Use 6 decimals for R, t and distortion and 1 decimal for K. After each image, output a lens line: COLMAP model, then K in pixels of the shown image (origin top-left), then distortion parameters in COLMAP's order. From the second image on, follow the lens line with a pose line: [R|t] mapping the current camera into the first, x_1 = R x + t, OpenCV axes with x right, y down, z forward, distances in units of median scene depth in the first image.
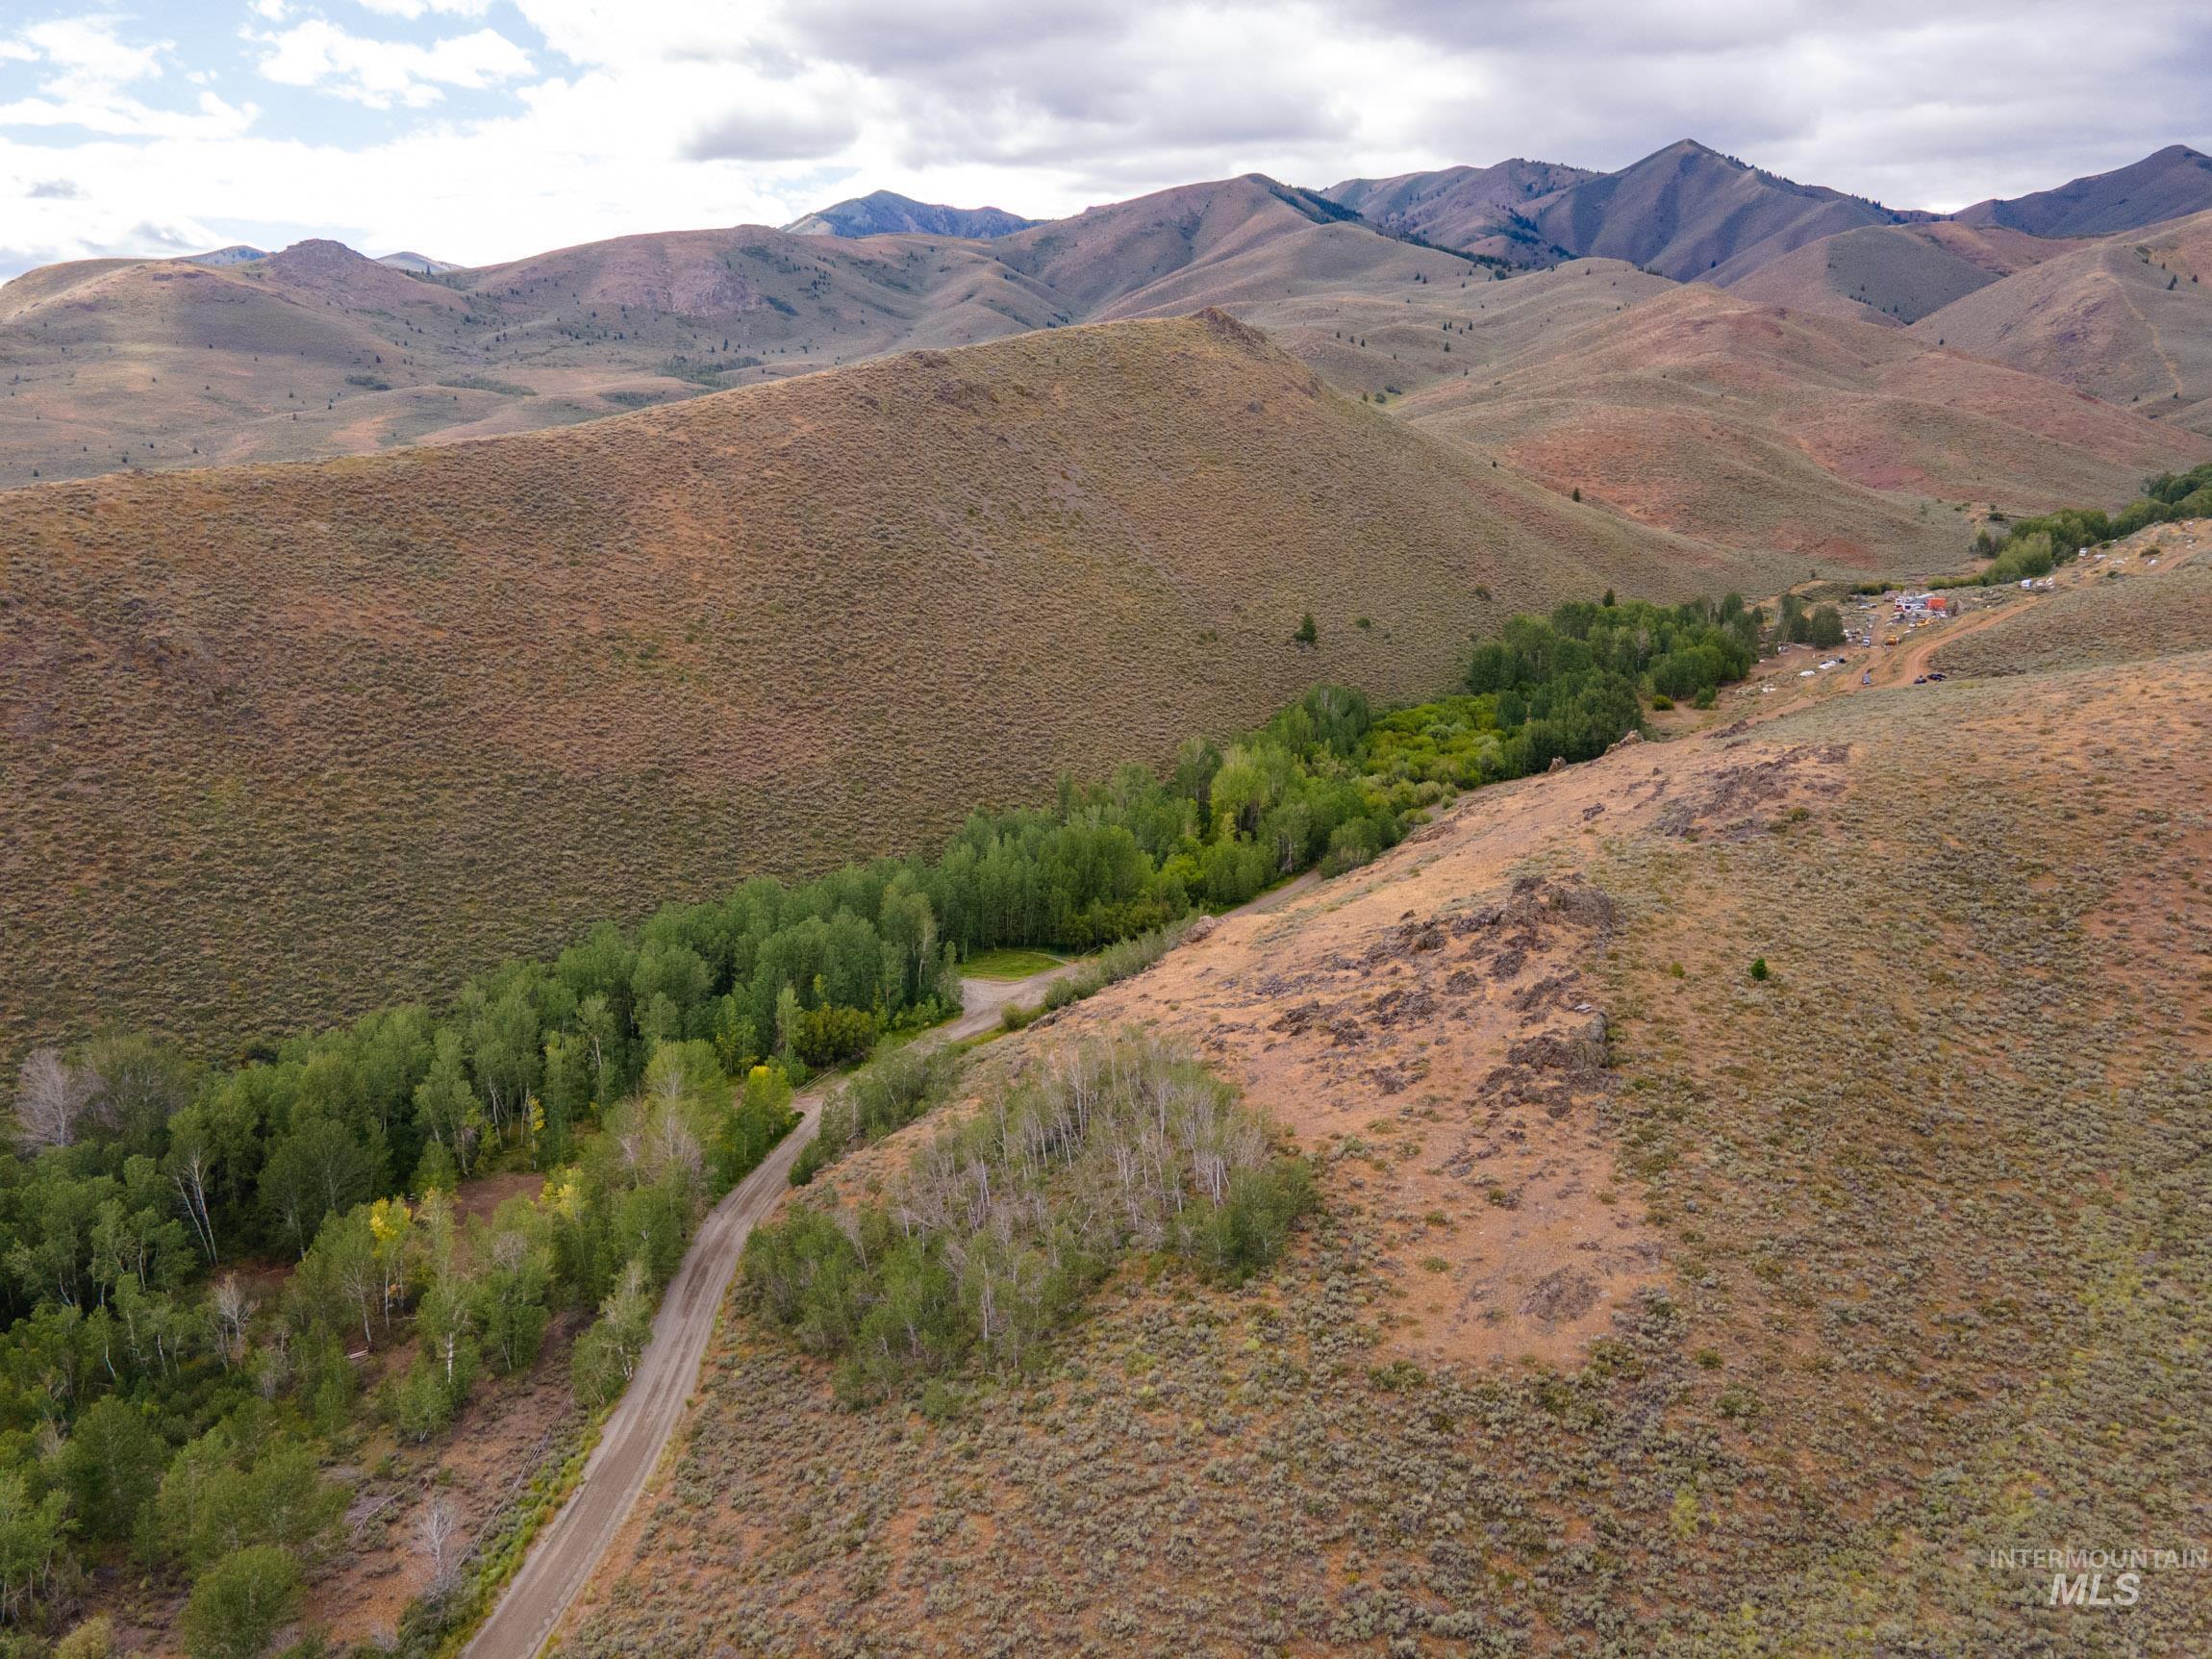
lens RADIAL K [[1602.0, 0, 1111.8], [0, 1602.0, 828.0], [0, 0, 1]] dist [0.020960, 0.044289]
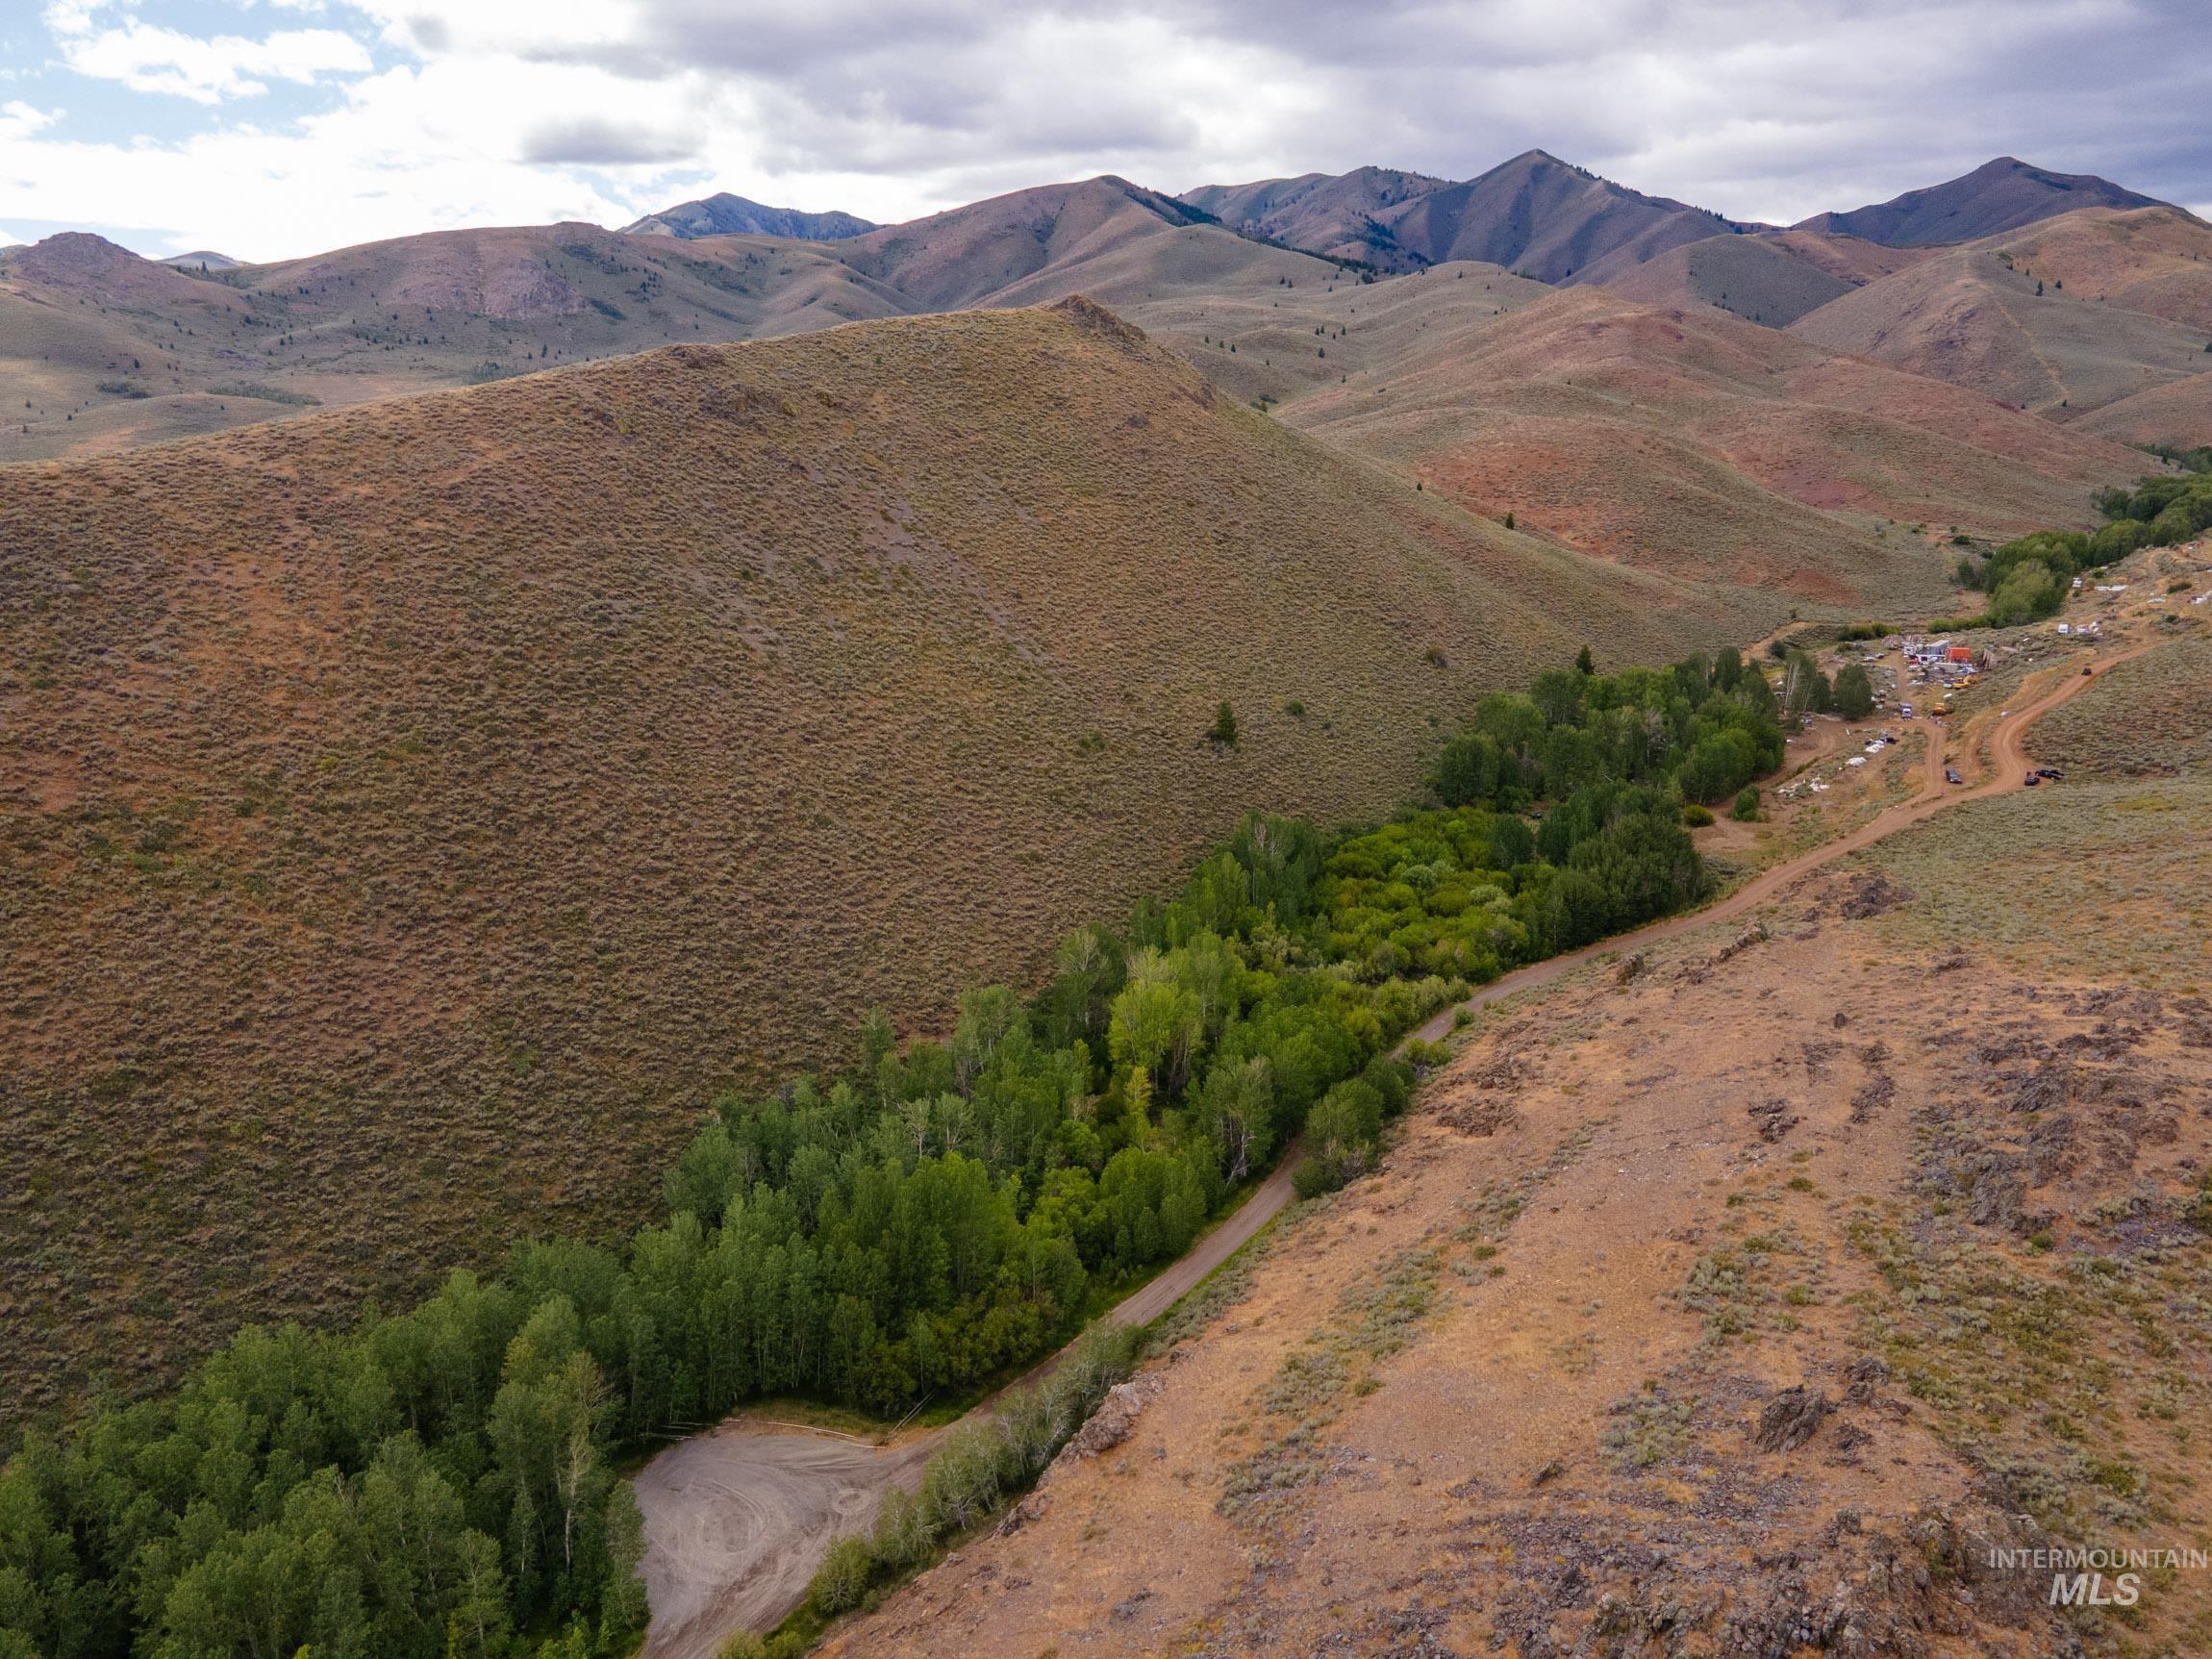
lens RADIAL K [[1602.0, 0, 1108.4], [0, 1602.0, 829.7], [0, 0, 1]] dist [0.020960, 0.044289]
pose [[0.996509, -0.024146, 0.079914, 0.013105], [0.024471, 0.999696, -0.003093, -0.103769], [-0.079815, 0.005038, 0.996797, 0.380175]]
